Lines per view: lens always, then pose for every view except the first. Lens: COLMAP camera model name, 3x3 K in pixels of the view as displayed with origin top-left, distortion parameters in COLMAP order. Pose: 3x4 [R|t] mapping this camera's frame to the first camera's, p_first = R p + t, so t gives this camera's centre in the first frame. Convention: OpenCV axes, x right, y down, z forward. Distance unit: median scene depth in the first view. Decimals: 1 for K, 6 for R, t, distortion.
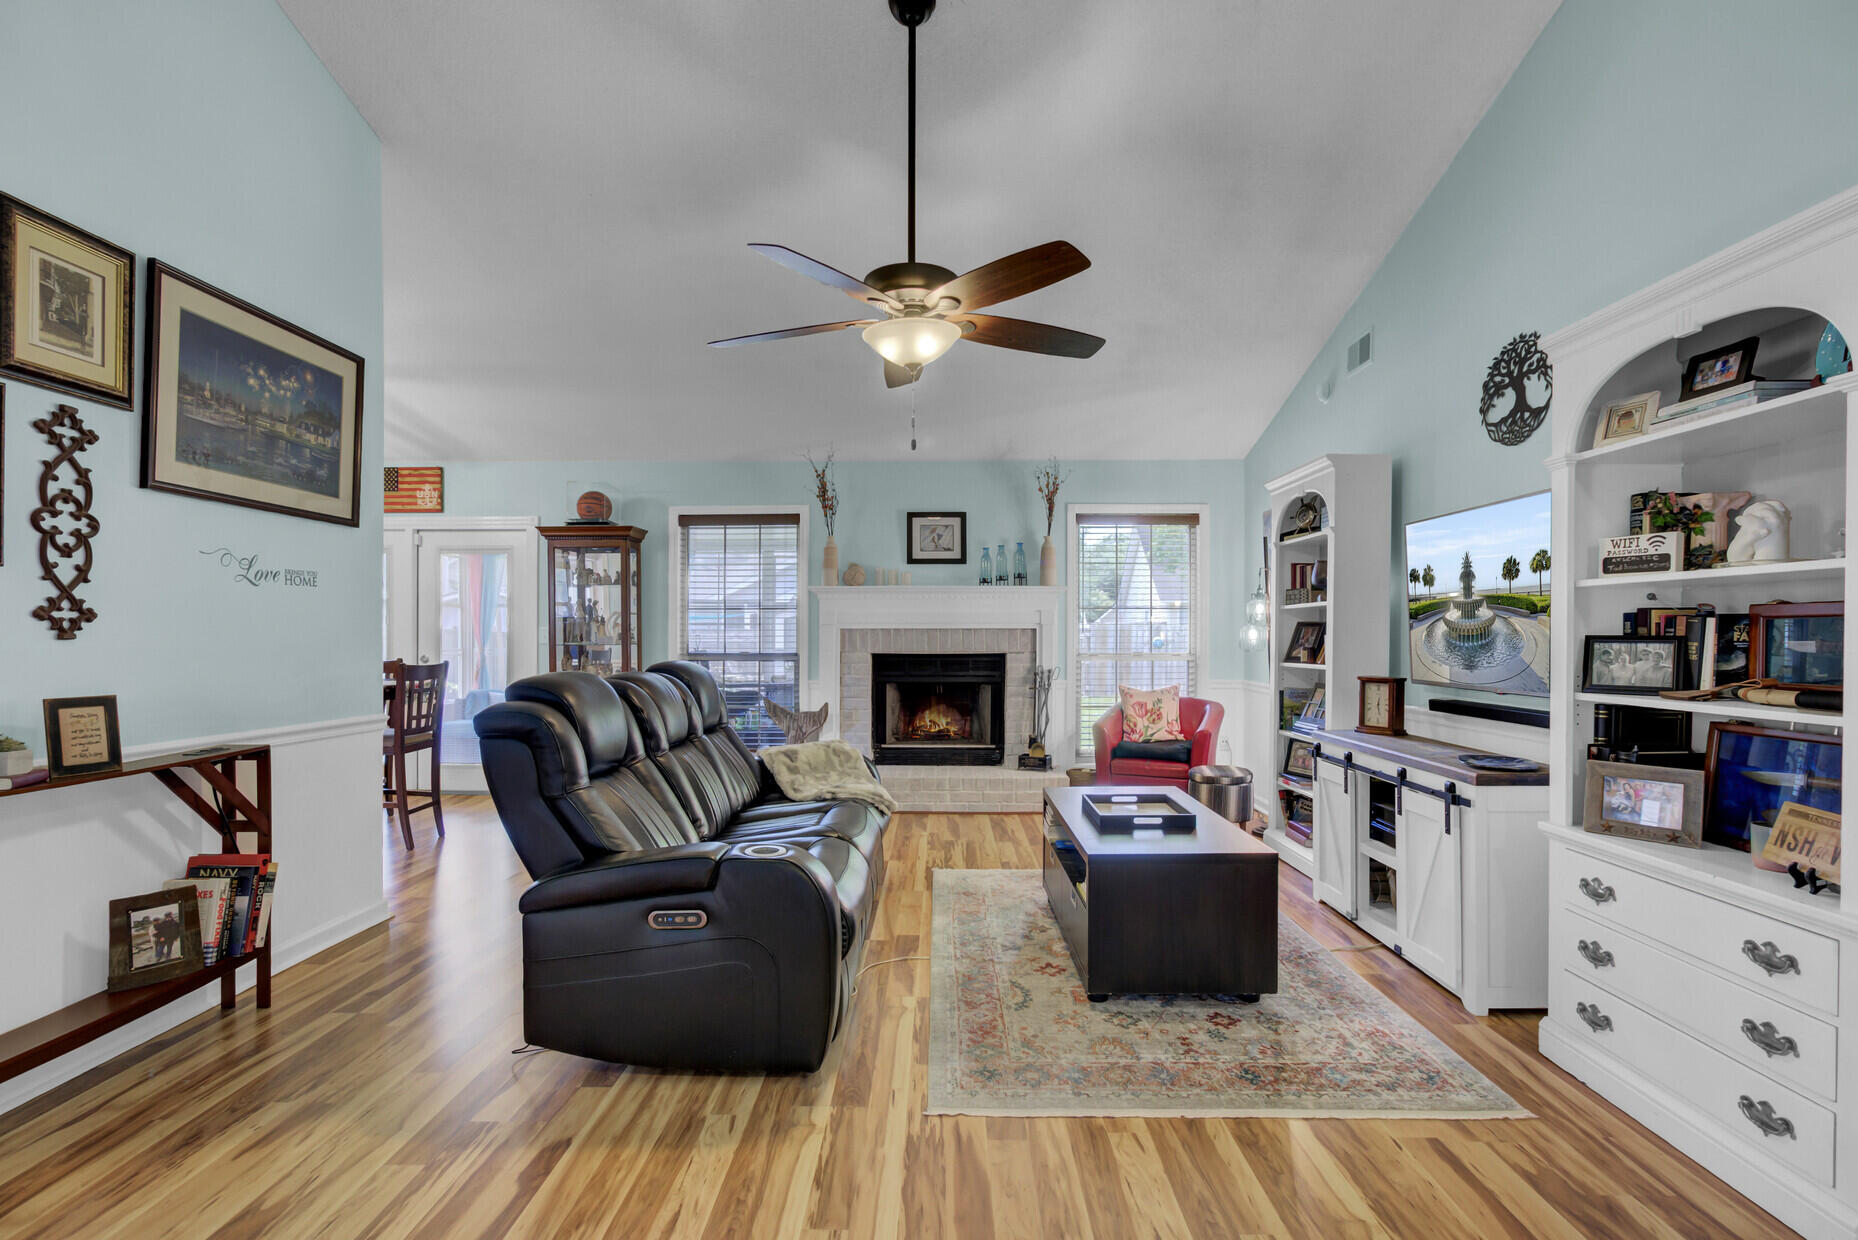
lens RADIAL K [[855.0, 0, 929.0], [0, 855.0, 620.0], [0, 0, 1]] dist [-0.001265, -0.000023]
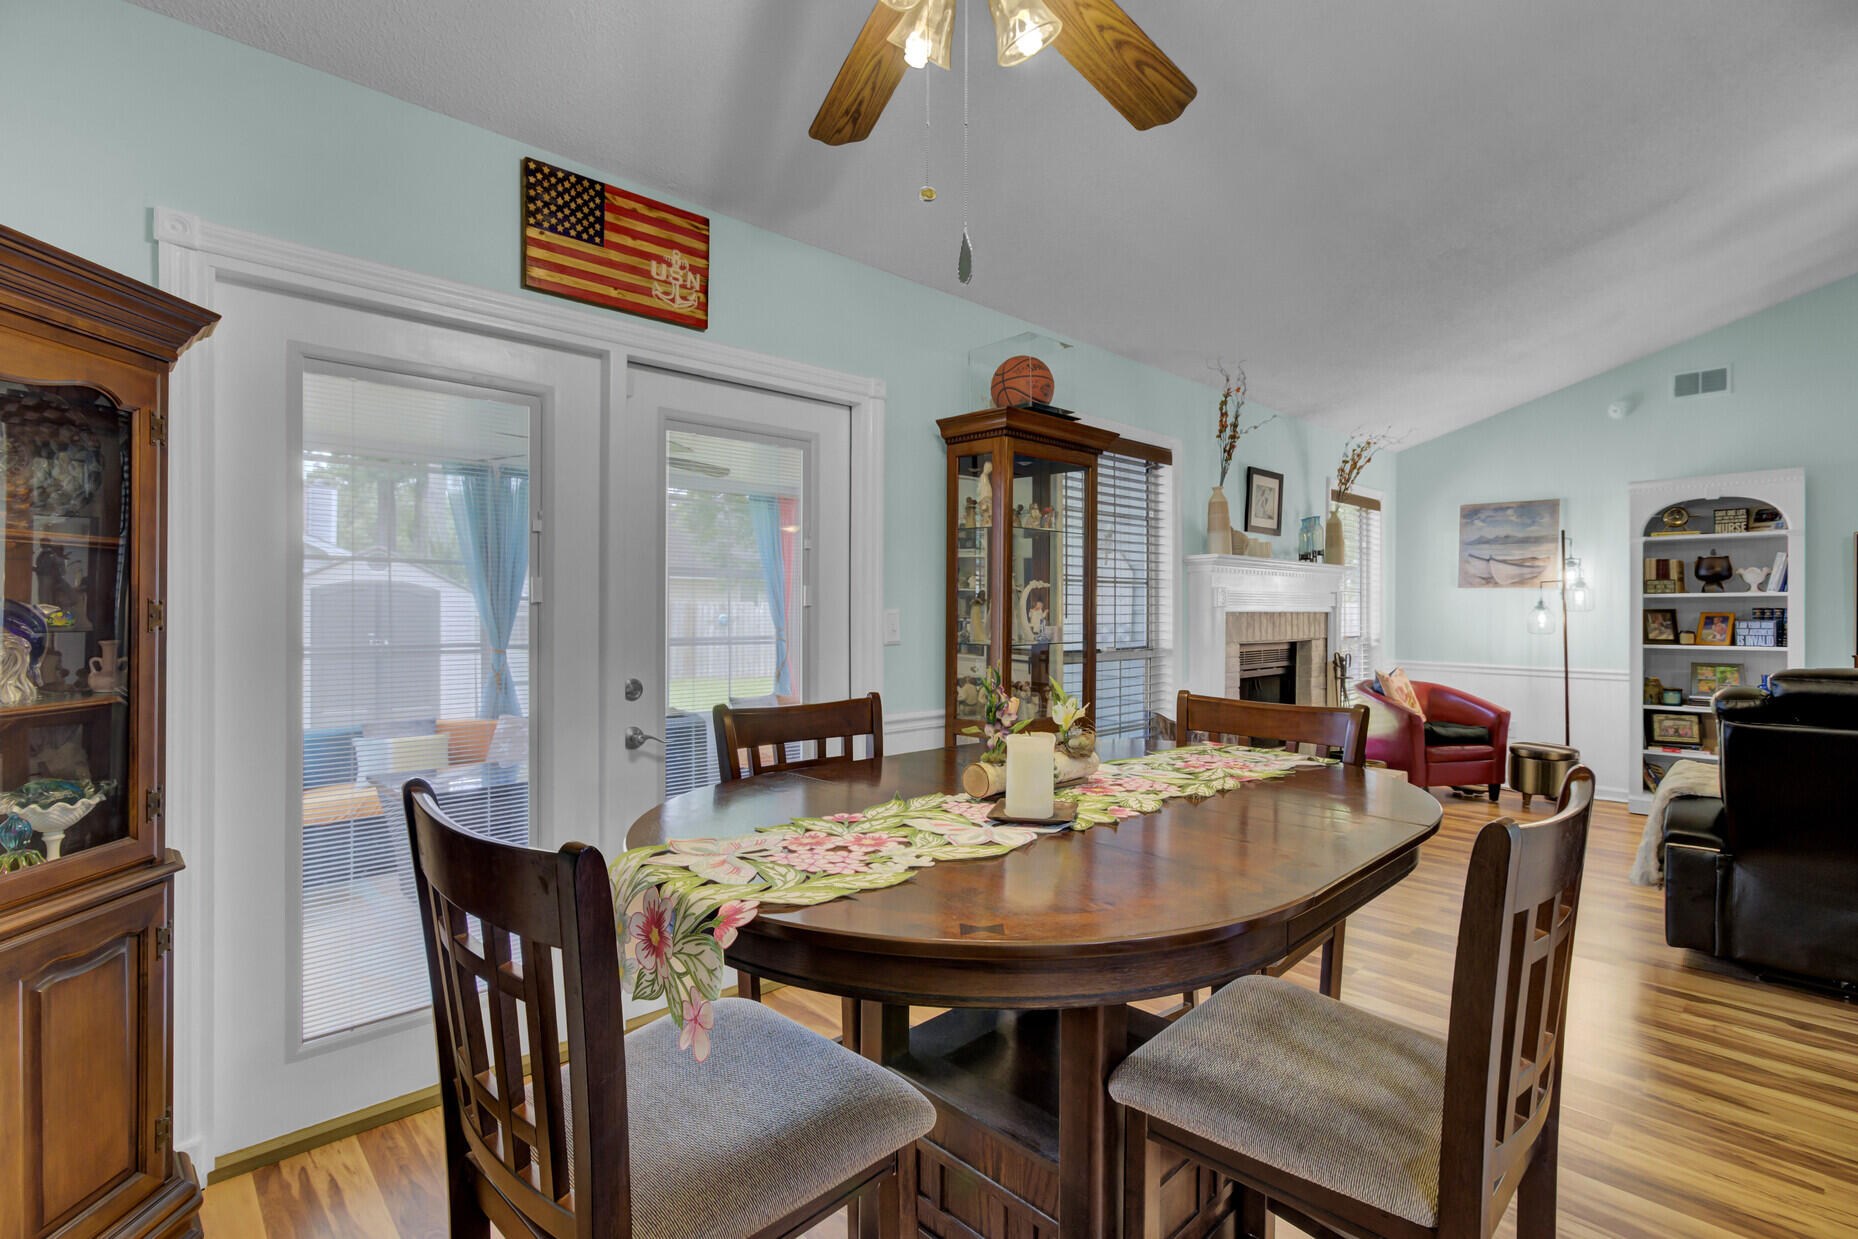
lens RADIAL K [[855.0, 0, 929.0], [0, 855.0, 619.5], [0, 0, 1]] dist [-0.001265, -0.000023]
pose [[0.720374, -0.004645, 0.693570, -0.783355], [-0.010165, 0.999799, 0.017254, 0.005334], [-0.693511, -0.019480, 0.720183, 0.629317]]
